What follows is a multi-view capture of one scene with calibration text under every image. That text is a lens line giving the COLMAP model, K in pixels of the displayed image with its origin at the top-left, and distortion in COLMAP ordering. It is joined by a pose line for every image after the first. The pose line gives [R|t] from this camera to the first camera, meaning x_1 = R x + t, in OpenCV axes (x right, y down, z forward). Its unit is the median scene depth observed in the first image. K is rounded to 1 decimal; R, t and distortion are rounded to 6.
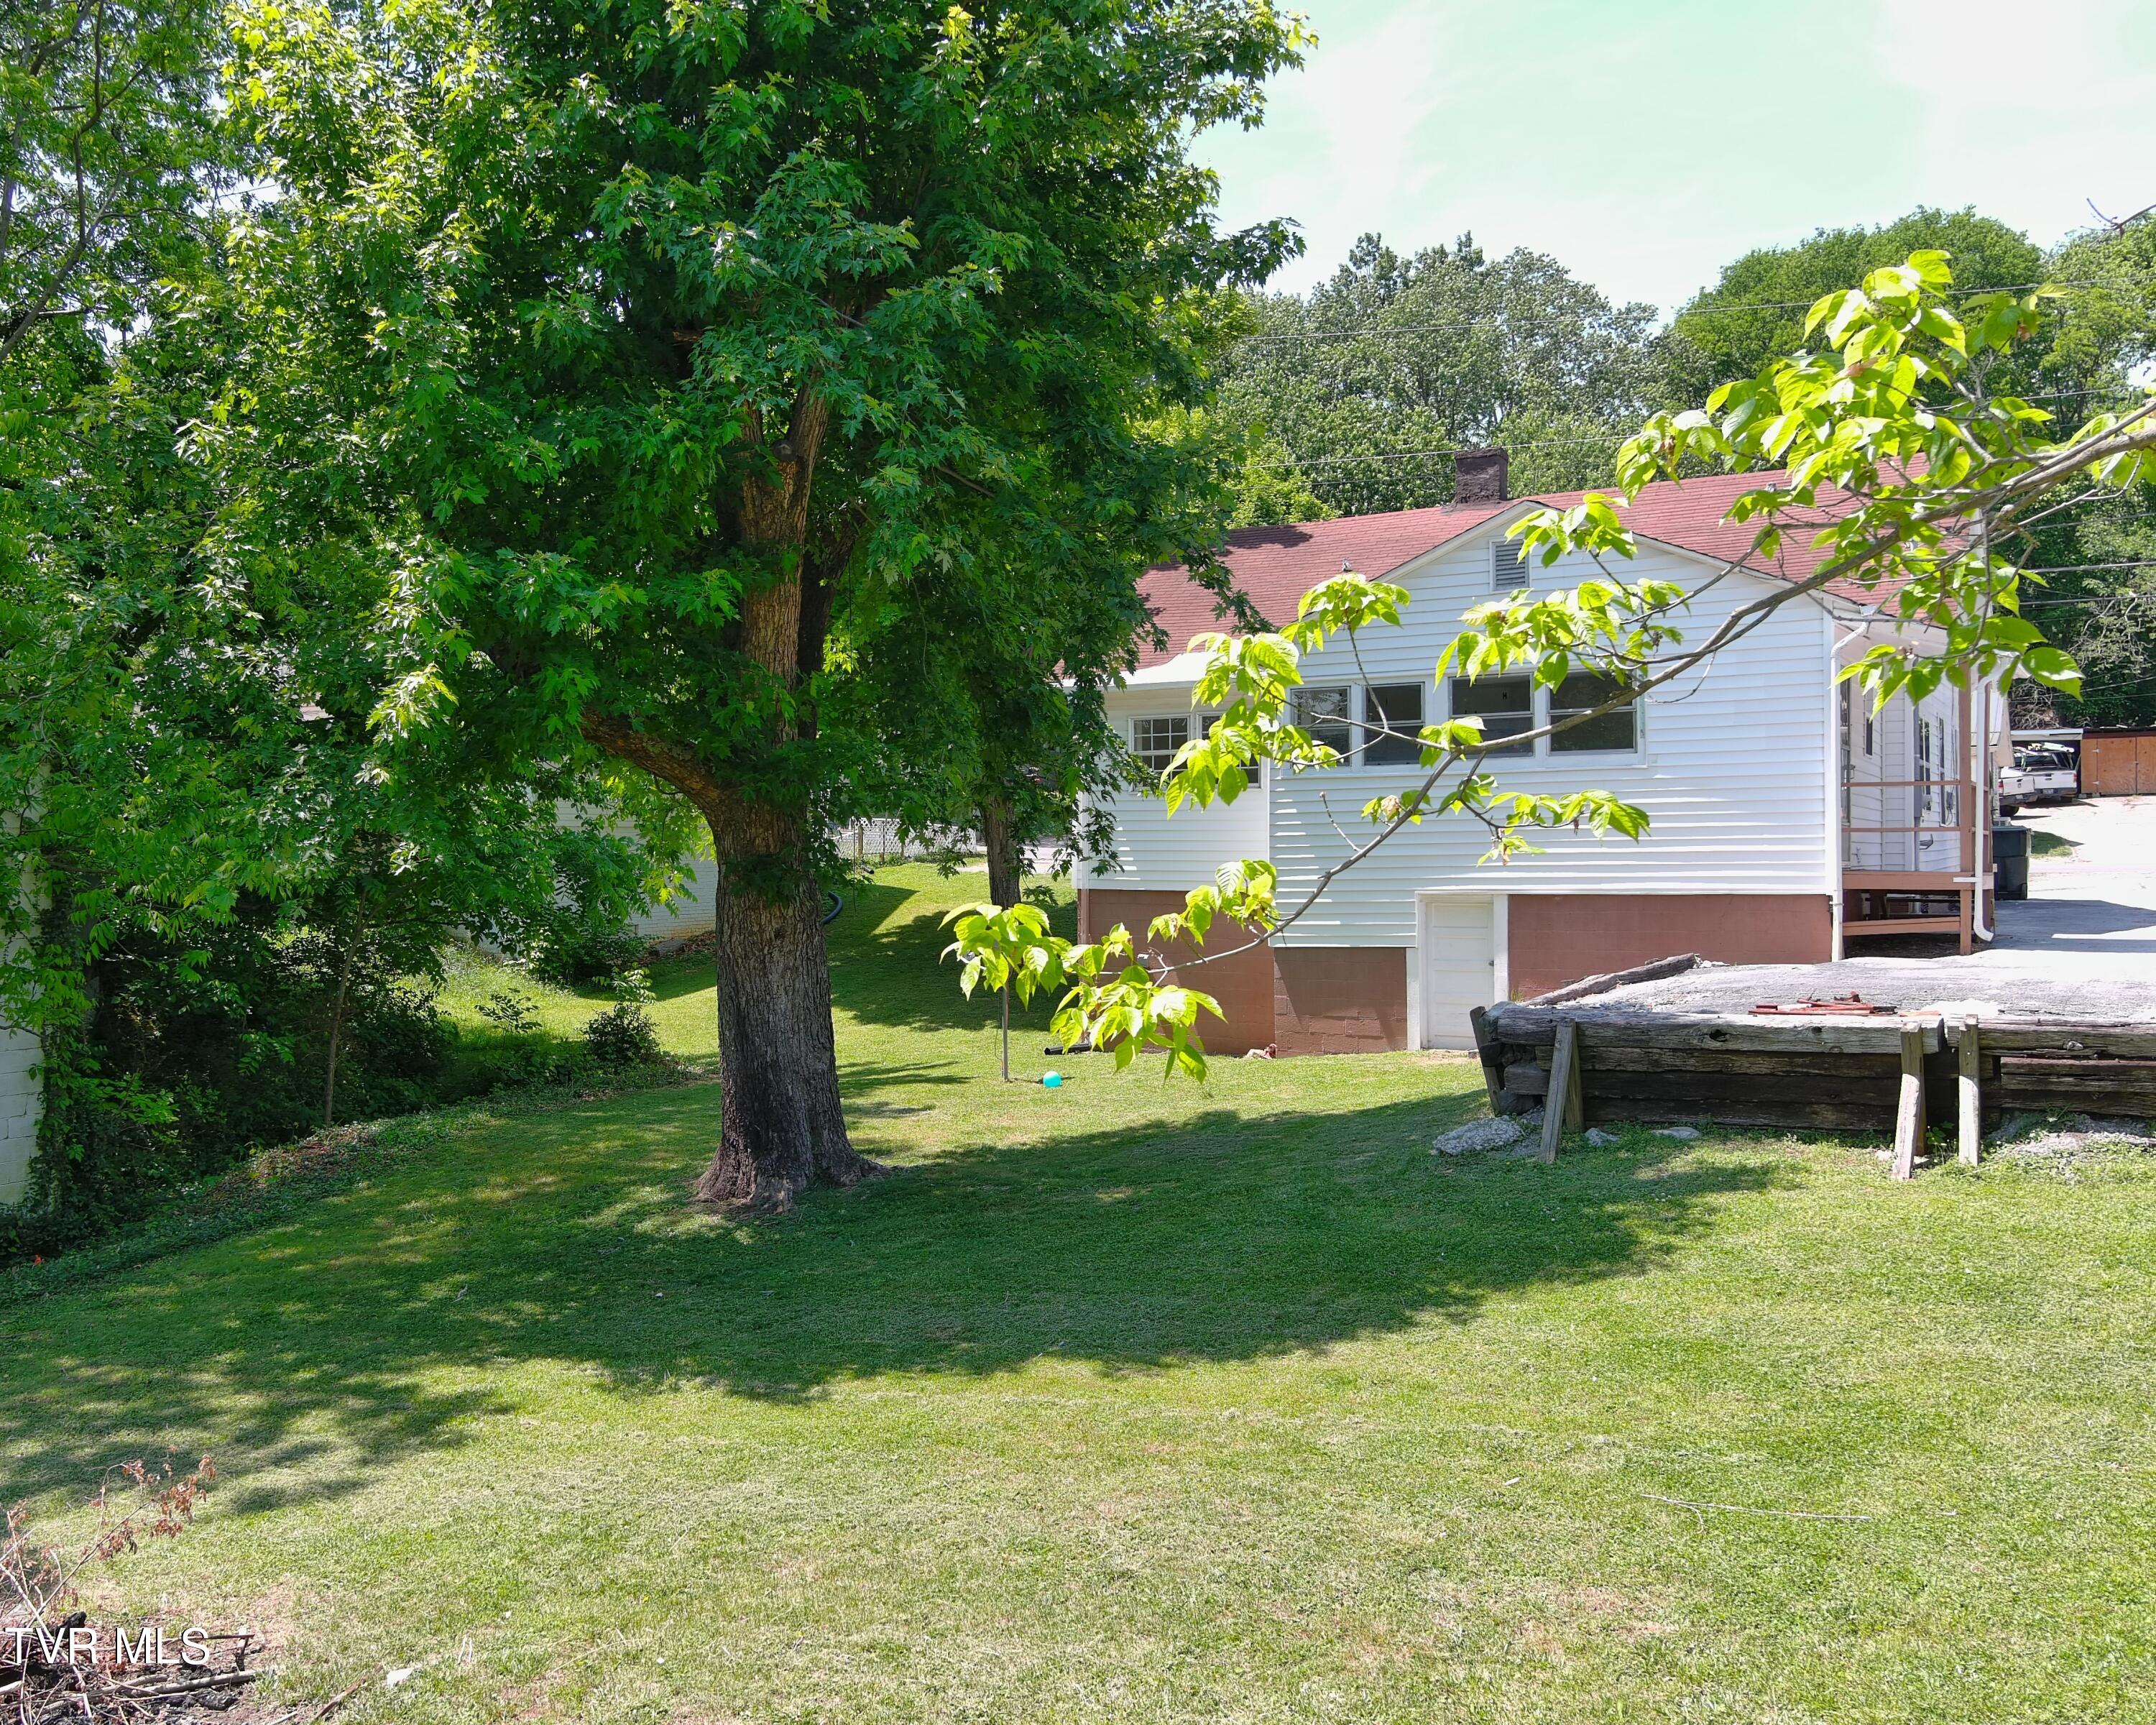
lens RADIAL K [[1992.5, 0, 917.3], [0, 1992.5, 868.2], [0, 0, 1]] dist [-0.002281, 0.000000]
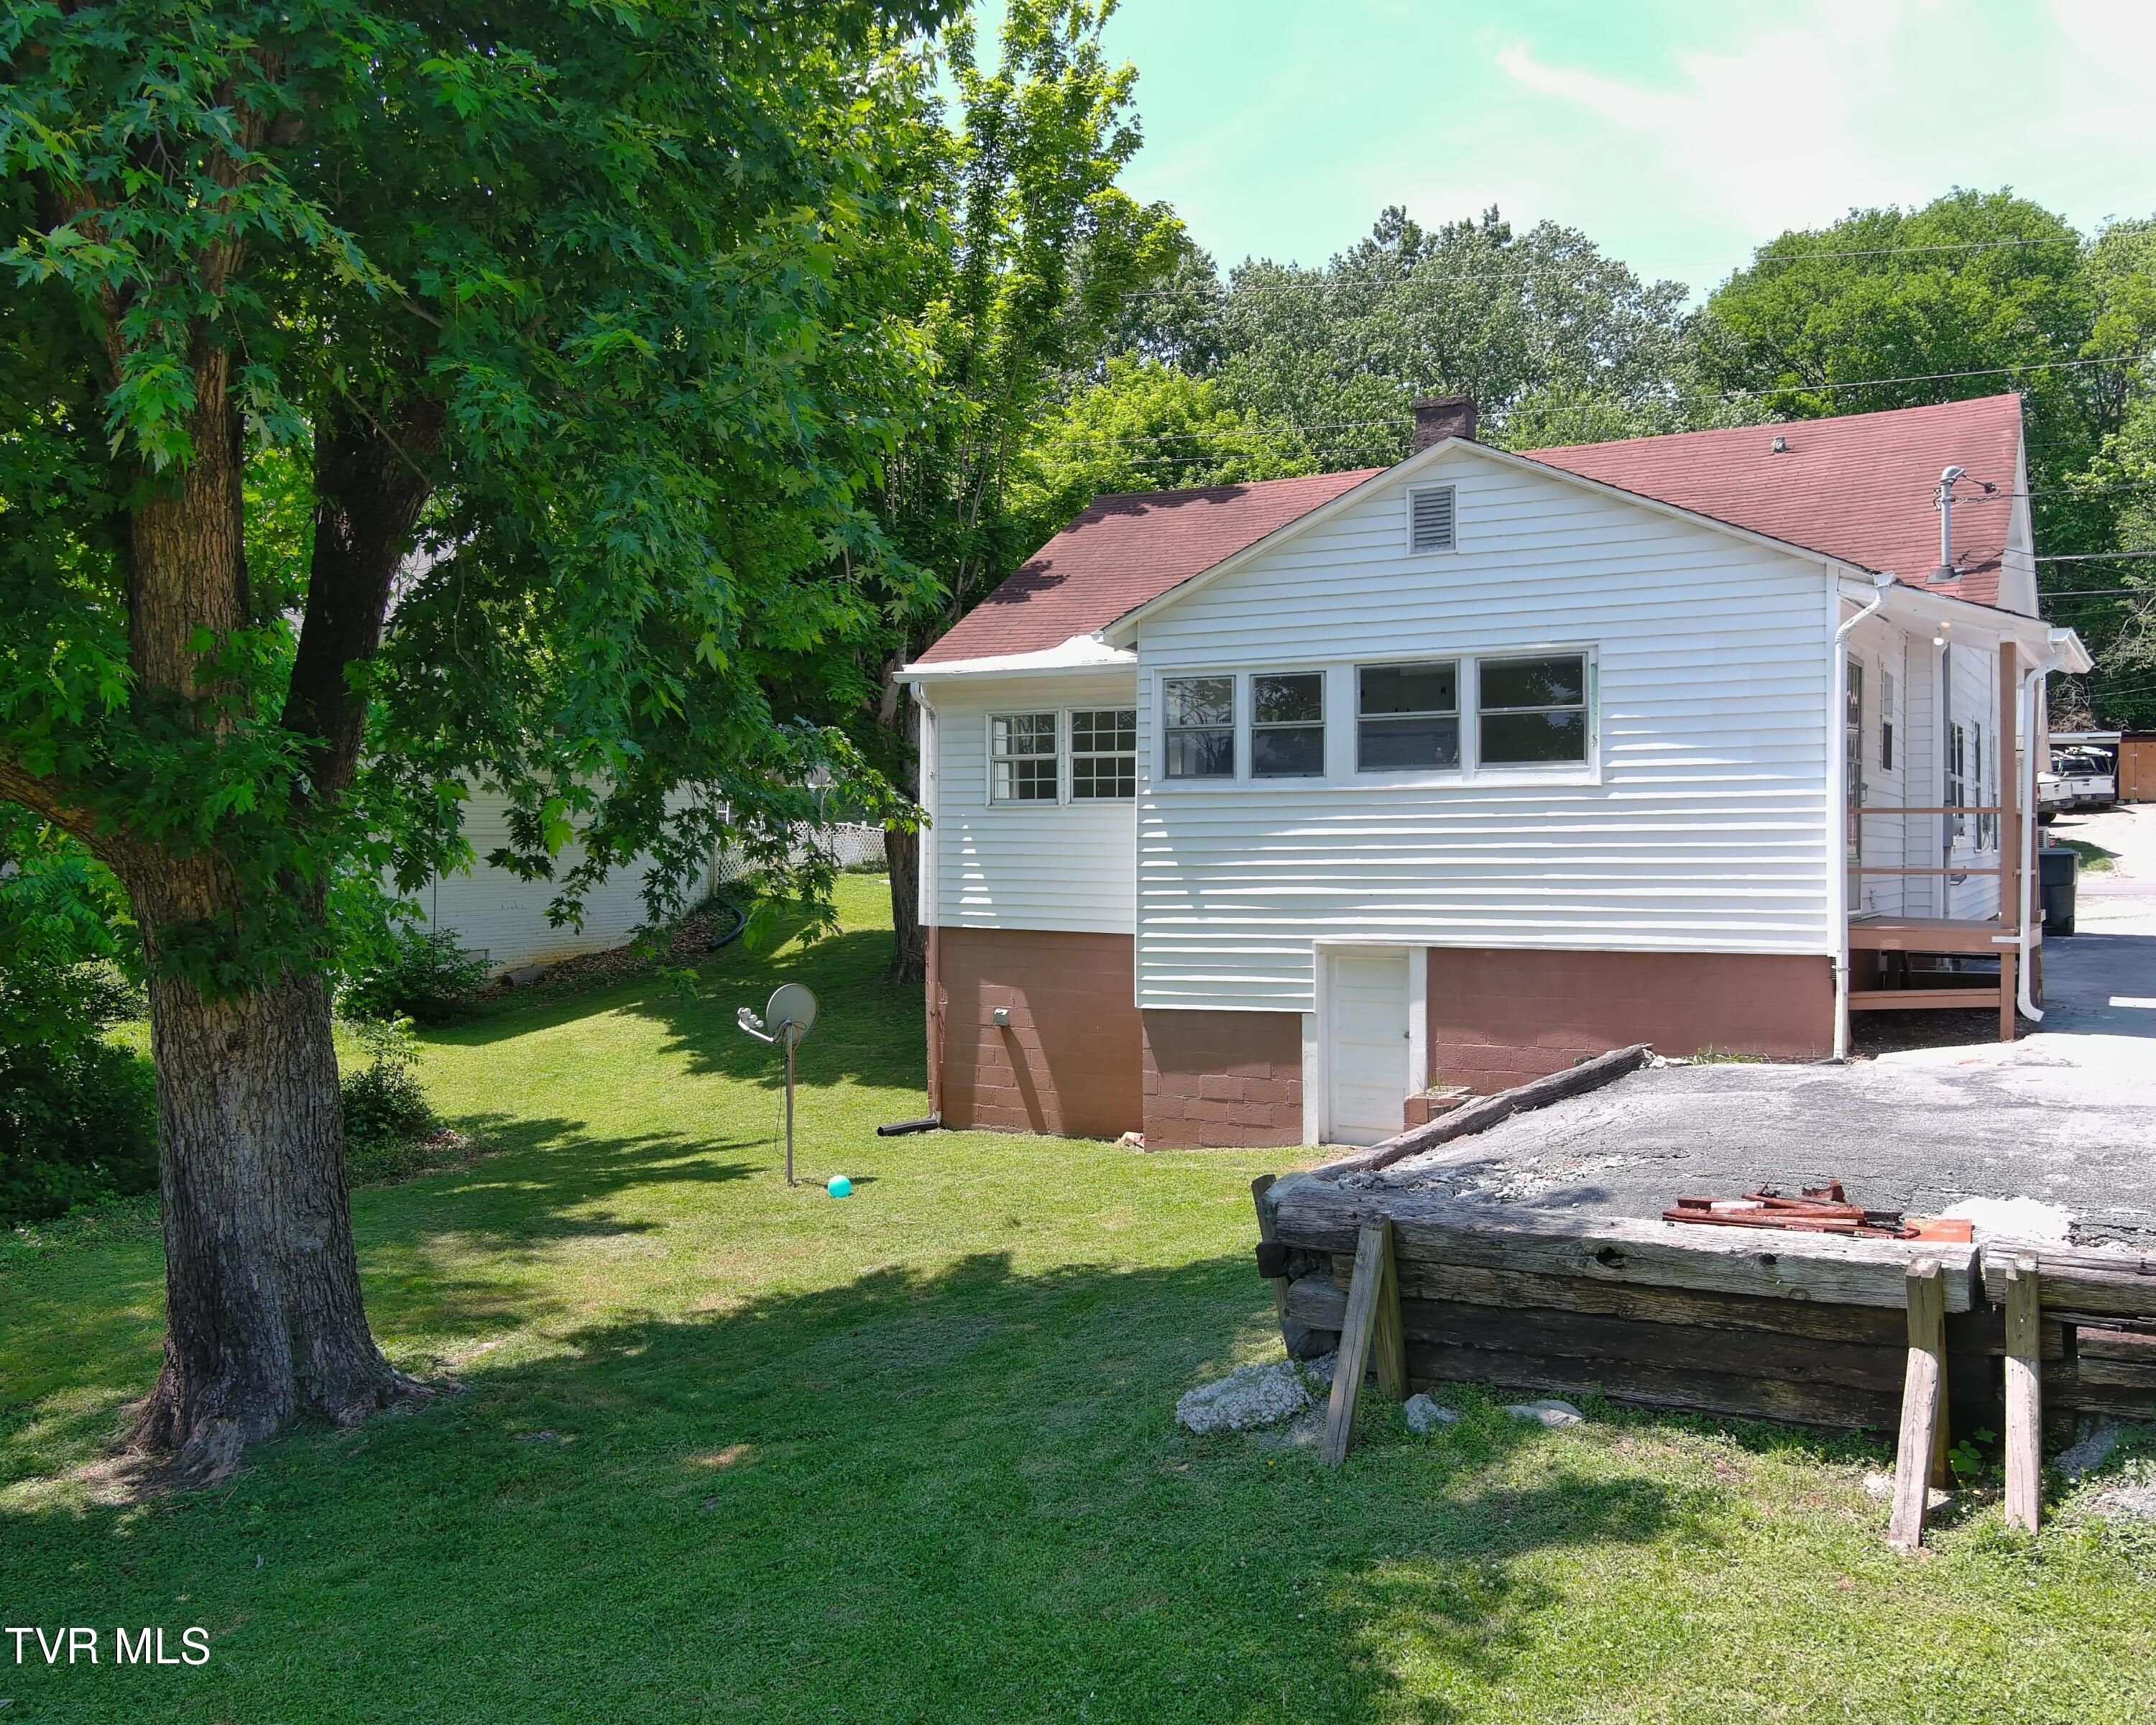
lens RADIAL K [[1992.5, 0, 1078.9], [0, 1992.5, 854.7], [0, 0, 1]] dist [-0.002281, 0.000000]
pose [[0.998660, 0.004946, 0.051513, 0.105151], [-0.004801, 0.999984, -0.002940, -0.016935], [-0.051527, 0.002689, 0.998668, 0.204514]]
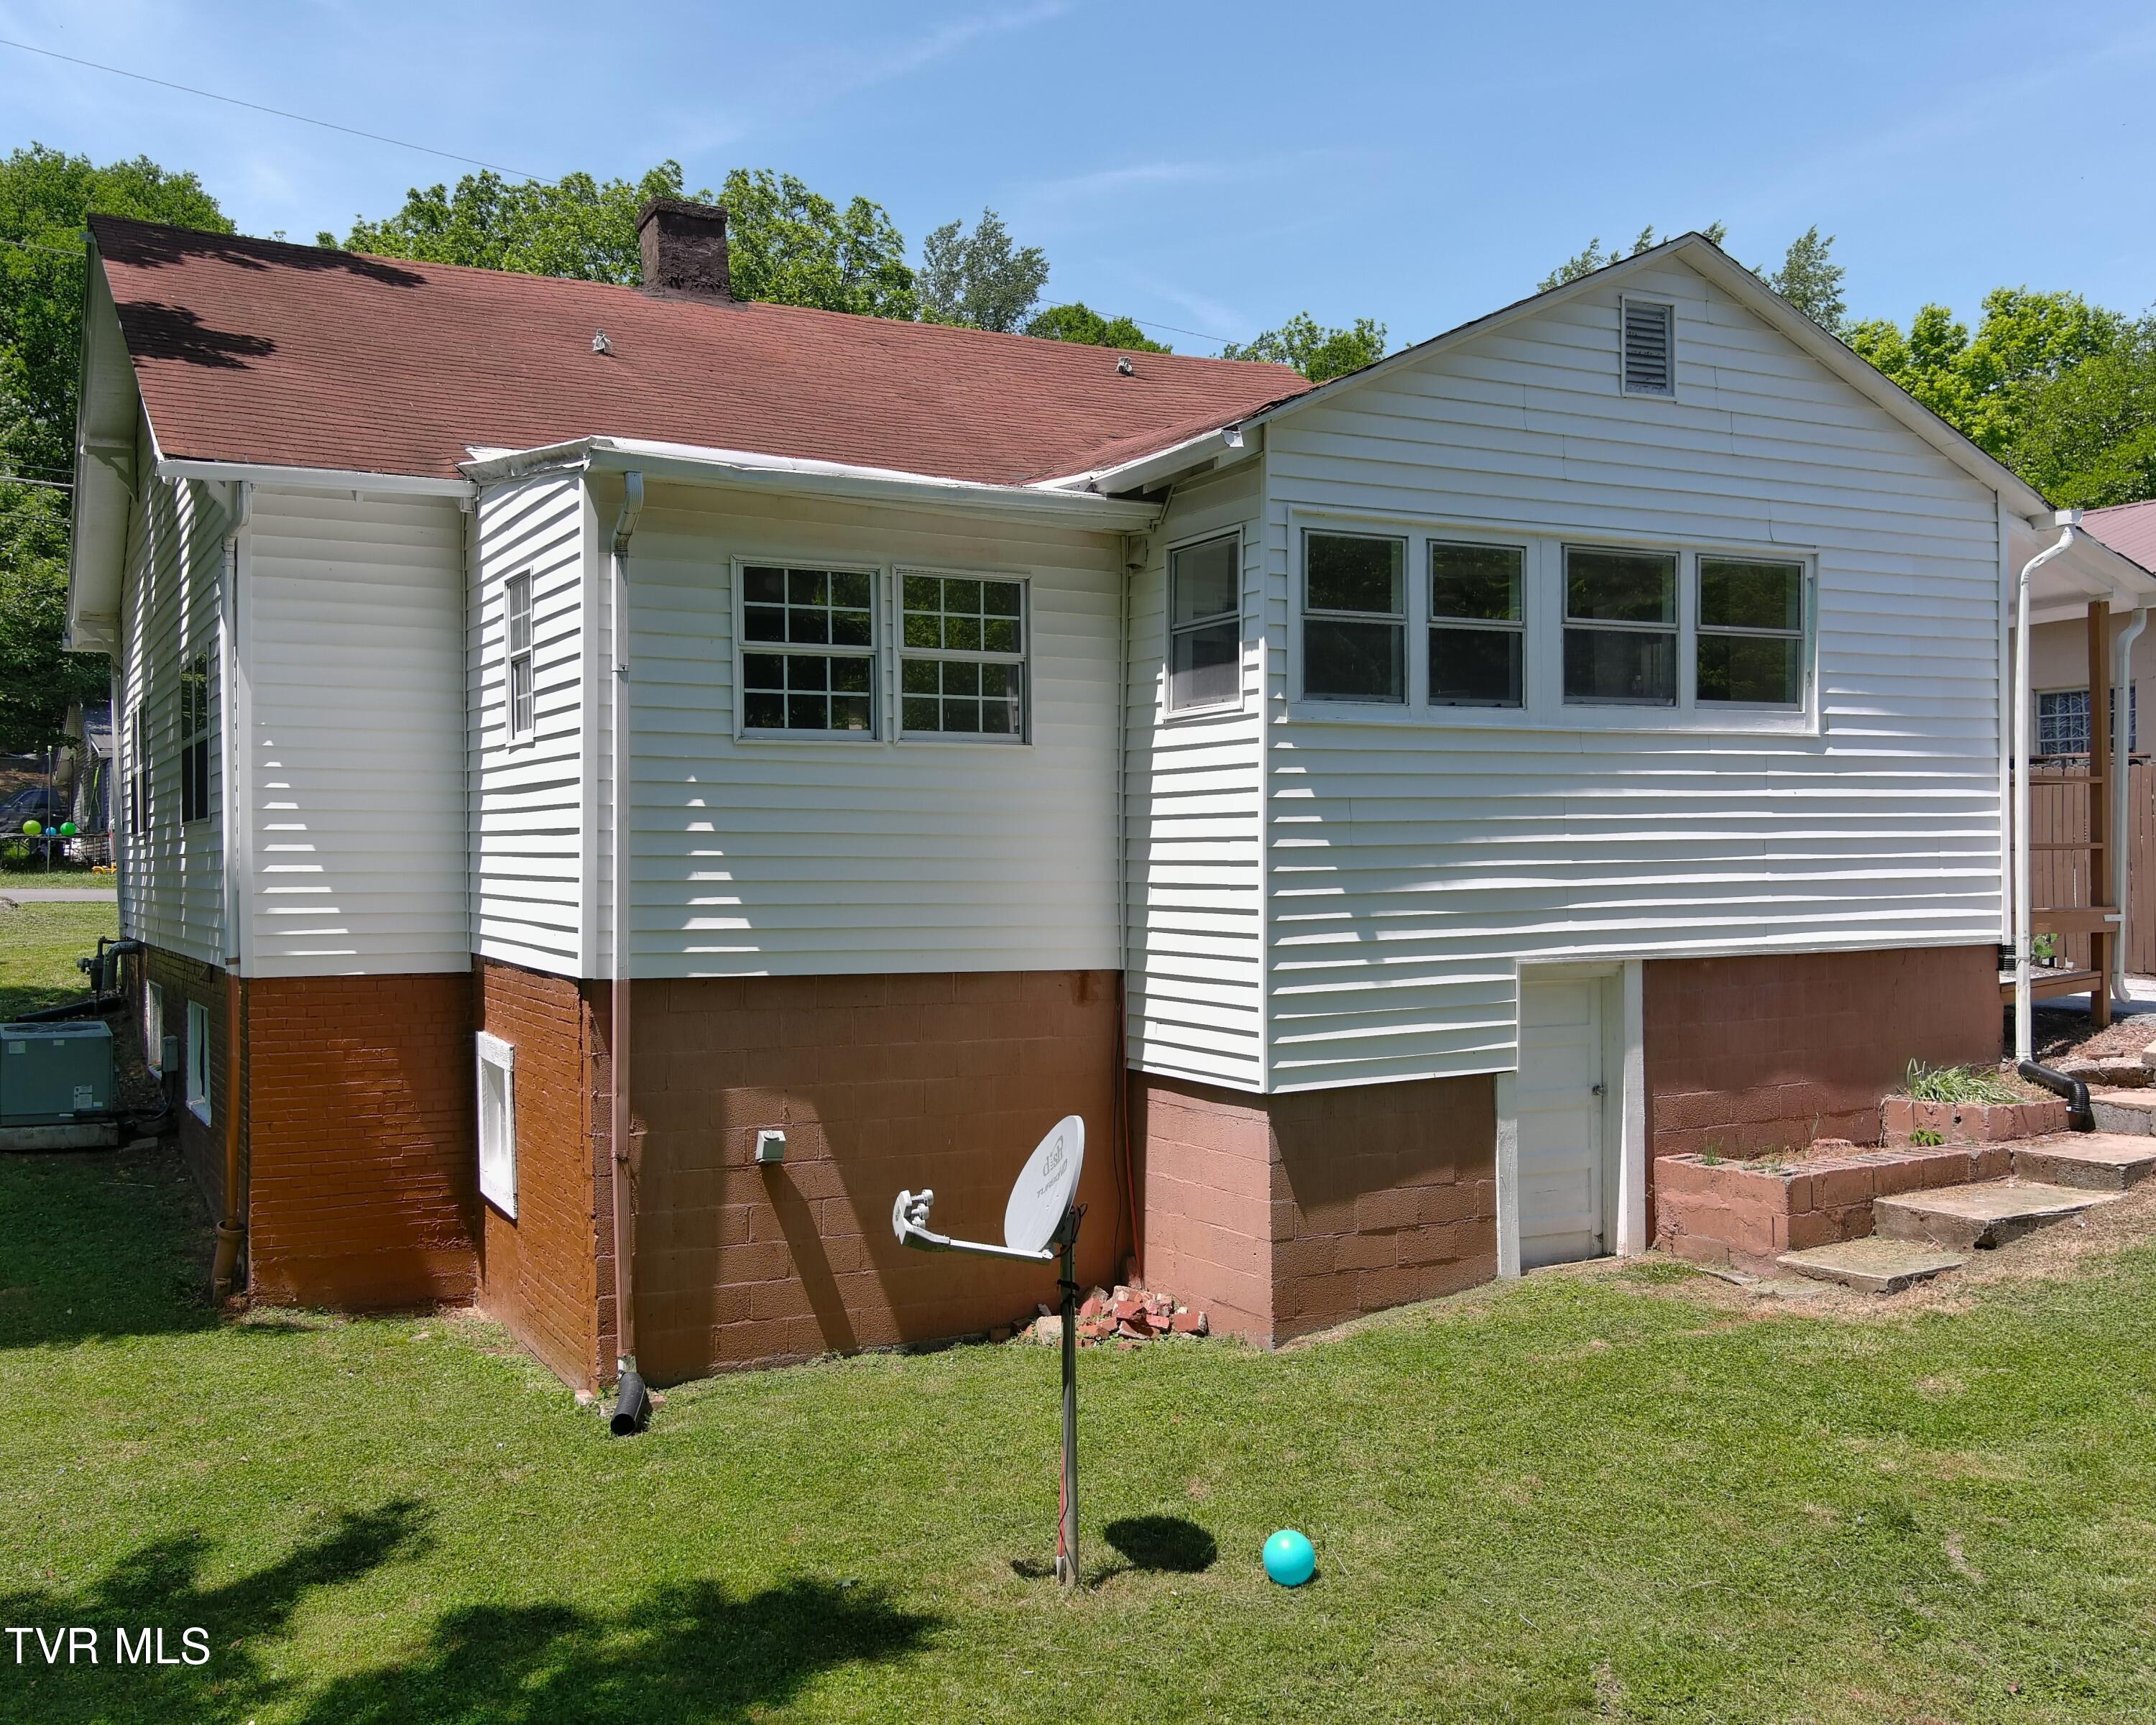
lens RADIAL K [[1992.5, 0, 1082.8], [0, 1992.5, 860.3], [0, 0, 1]] dist [-0.002281, 0.000000]
pose [[0.511389, 0.001096, 0.859349, -0.208267], [0.010647, 0.999914, -0.007611, -0.009854], [-0.859283, 0.013042, 0.511334, 0.737278]]
